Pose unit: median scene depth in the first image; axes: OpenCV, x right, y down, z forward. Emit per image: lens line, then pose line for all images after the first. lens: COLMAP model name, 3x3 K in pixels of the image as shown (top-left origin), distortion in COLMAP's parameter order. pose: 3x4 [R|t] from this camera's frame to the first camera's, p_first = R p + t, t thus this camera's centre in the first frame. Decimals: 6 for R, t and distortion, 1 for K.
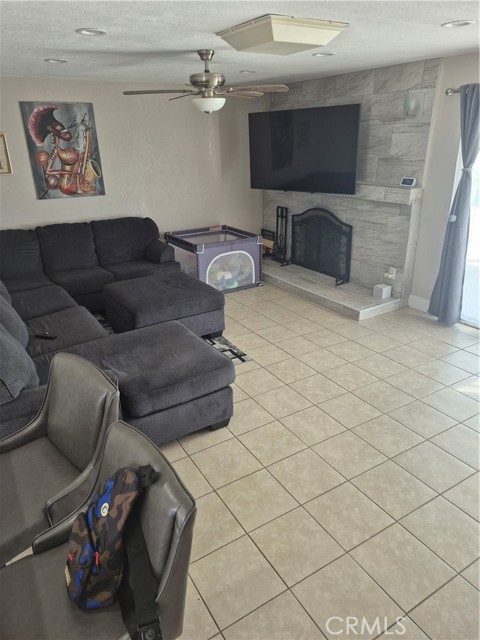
lens RADIAL K [[437.1, 0, 240.0], [0, 437.1, 320.0], [0, 0, 1]] dist [0.082116, -0.104073]
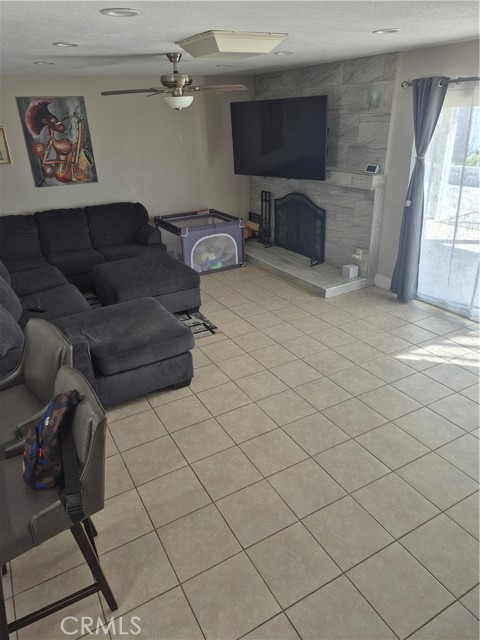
lens RADIAL K [[437.1, 0, 240.0], [0, 437.1, 320.0], [0, 0, 1]] dist [0.082116, -0.104073]
pose [[0.999504, 0.000926, -0.031481, 0.096724], [0.000407, 0.999105, 0.042309, 0.010908], [0.031492, -0.042301, 0.998608, -0.106167]]
